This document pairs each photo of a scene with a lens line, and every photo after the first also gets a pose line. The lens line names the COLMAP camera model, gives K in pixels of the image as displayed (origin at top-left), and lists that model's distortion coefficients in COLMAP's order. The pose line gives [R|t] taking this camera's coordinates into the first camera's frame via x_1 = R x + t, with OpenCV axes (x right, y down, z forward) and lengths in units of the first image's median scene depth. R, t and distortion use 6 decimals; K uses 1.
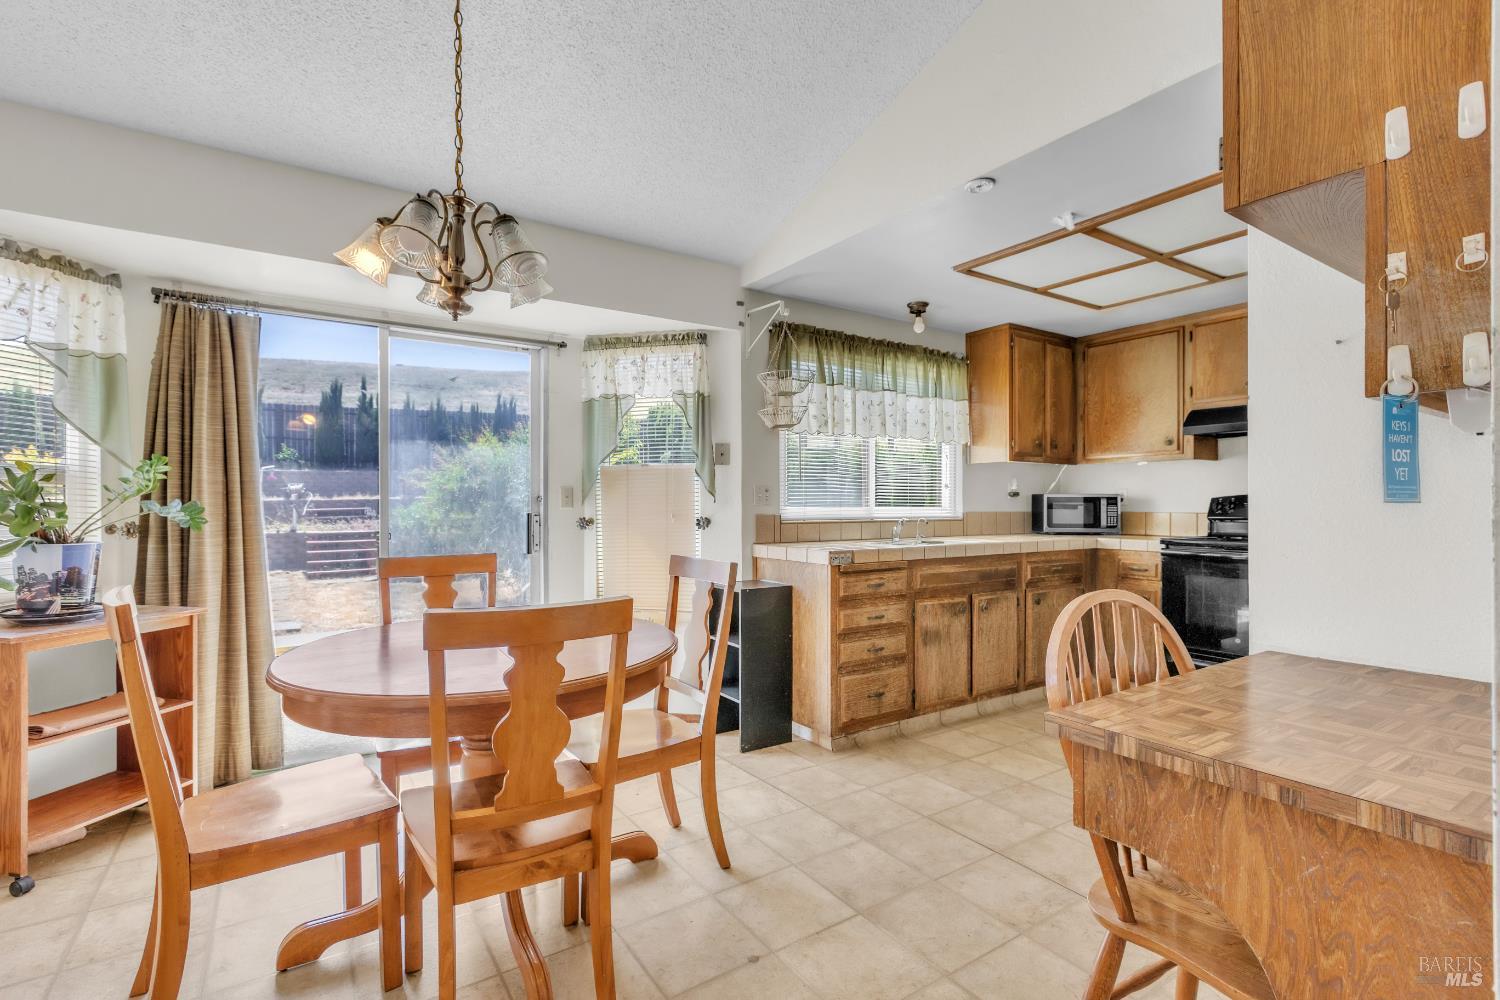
lens RADIAL K [[699.9, 0, 739.2], [0, 699.9, 500.4], [0, 0, 1]] dist [-0.000553, -0.000385]
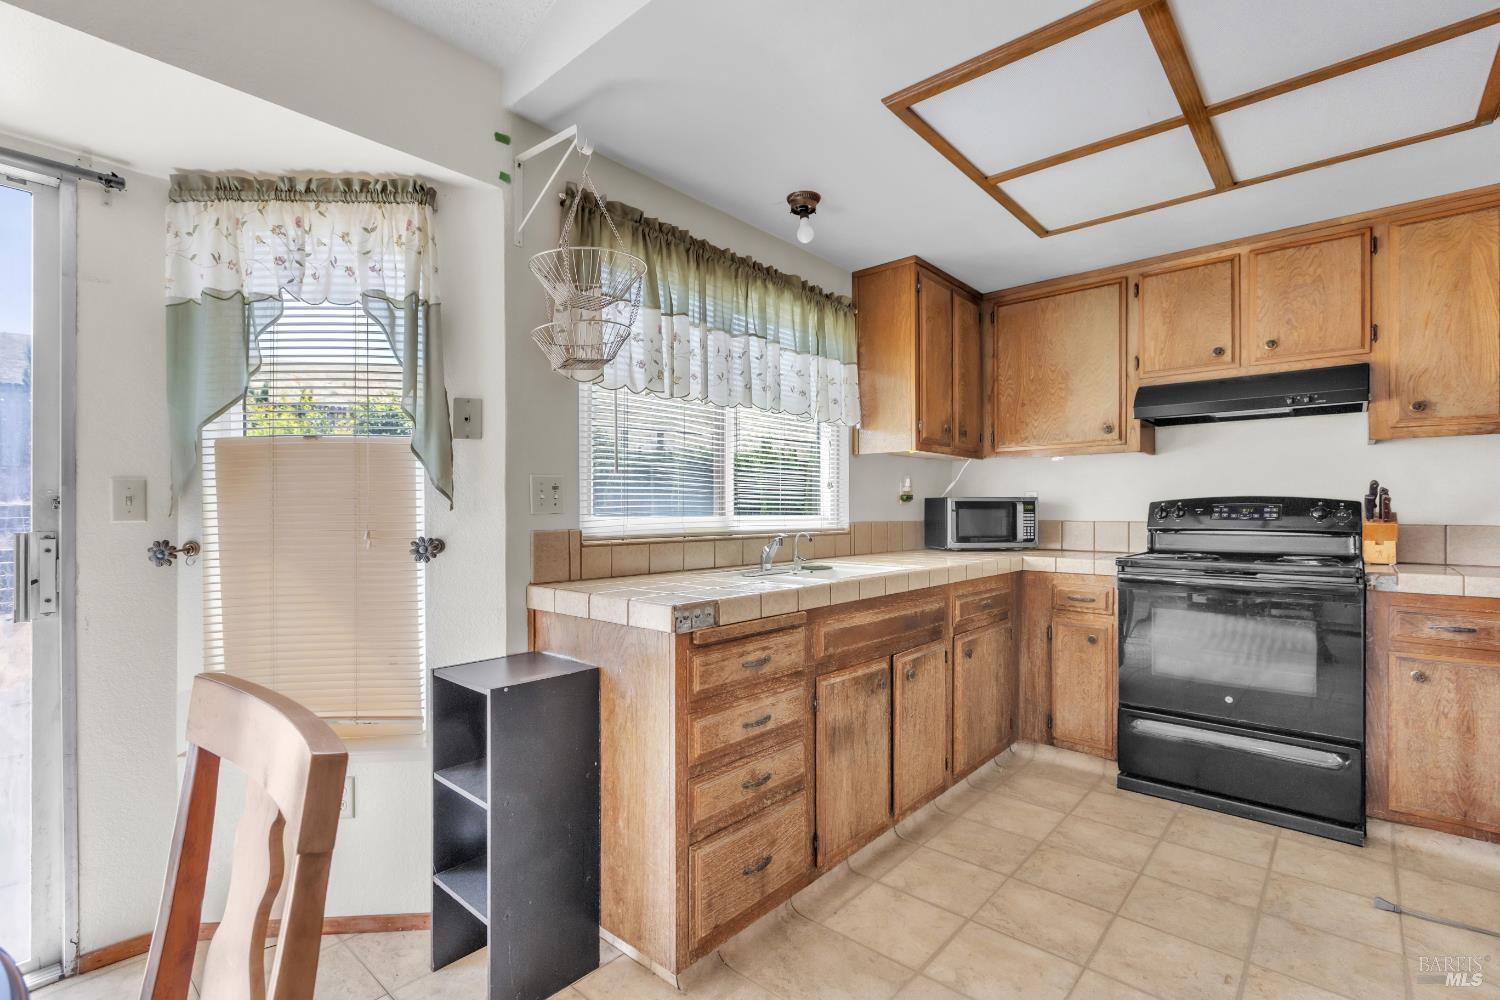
lens RADIAL K [[687.8, 0, 737.4], [0, 687.8, 509.5], [0, 0, 1]] dist [-0.000397, -0.000435]
pose [[0.968512, -0.001924, 0.248961, 0.041605], [0.000921, 0.999991, 0.004144, 0.000972], [-0.248967, -0.003784, 0.968505, 0.415739]]
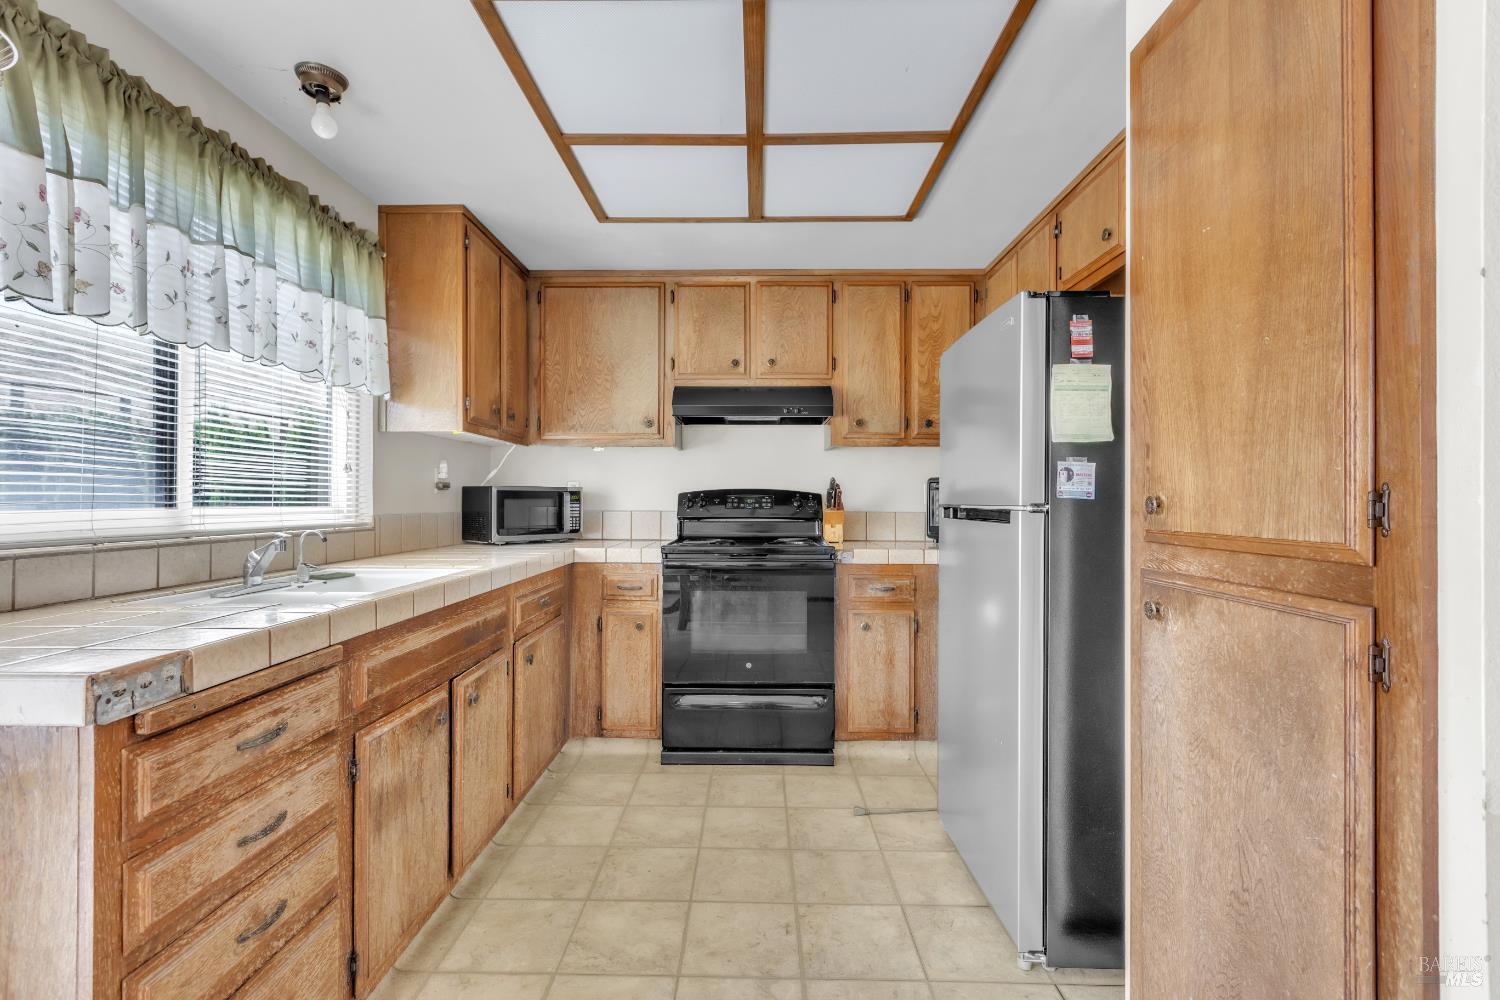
lens RADIAL K [[675.1, 0, 746.4], [0, 675.1, 496.6], [0, 0, 1]] dist [0.000928, -0.000810]
pose [[0.568616, 0.002954, 0.822598, 0.046719], [-0.004807, 0.999988, -0.000268, 0.000232], [-0.822589, -0.003802, 0.568624, 0.517879]]
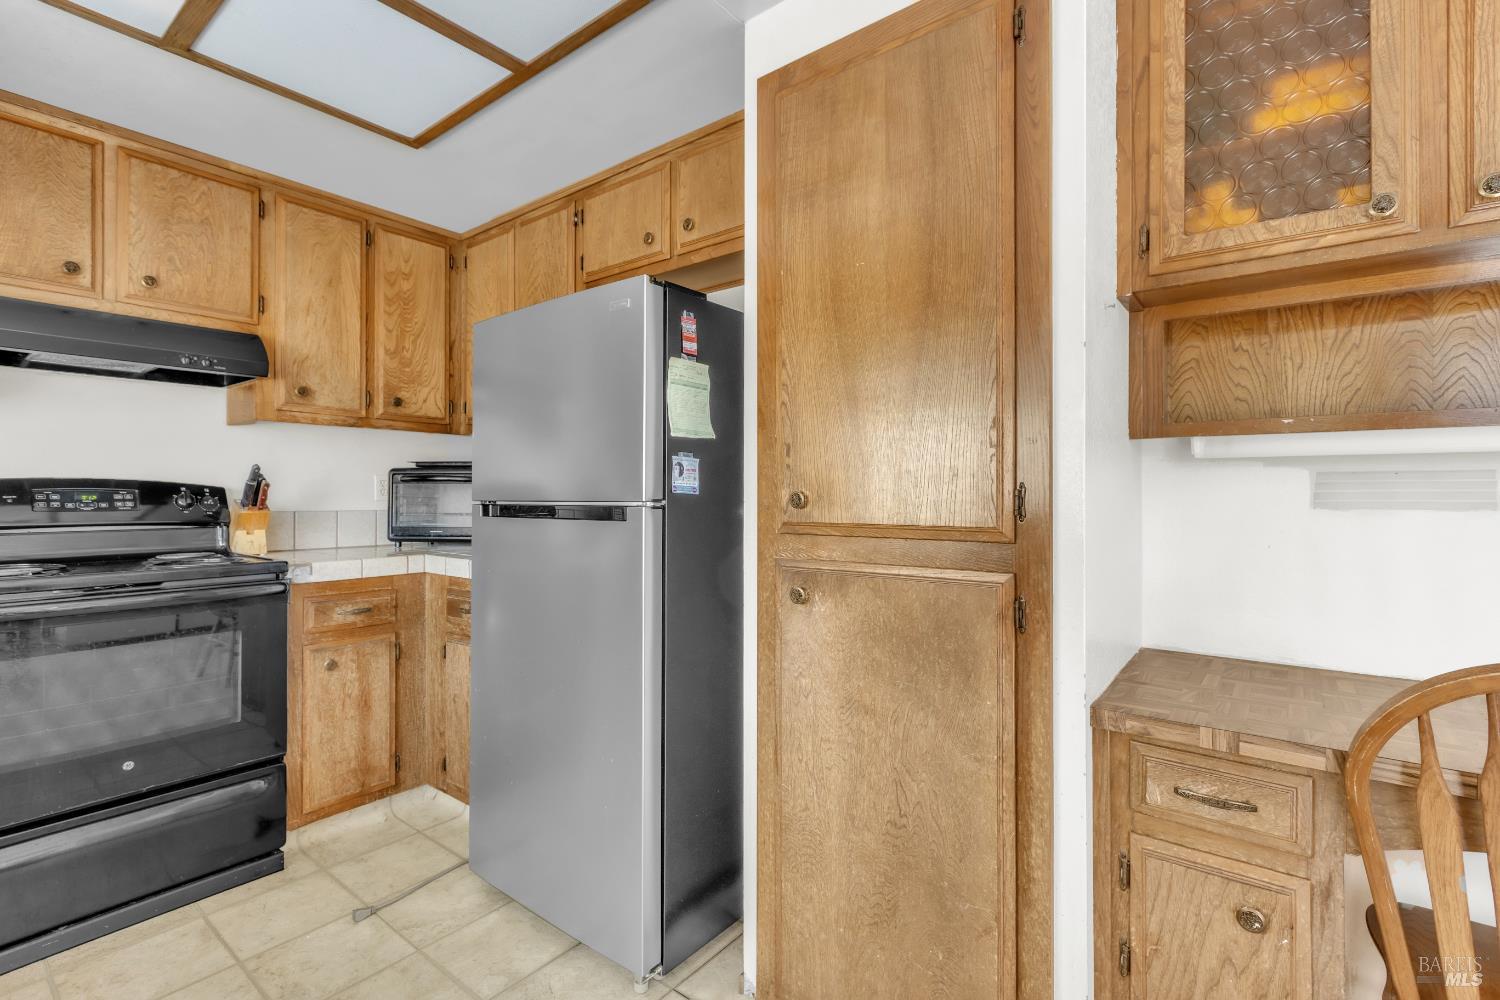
lens RADIAL K [[687.2, 0, 747.5], [0, 687.2, 490.0], [0, 0, 1]] dist [-0.000405, -0.000560]
pose [[-0.310516, 0.004064, 0.950560, 0.089743], [-0.004046, 0.999976, -0.005597, 0.000280], [-0.950560, -0.005584, -0.310492, 0.690327]]
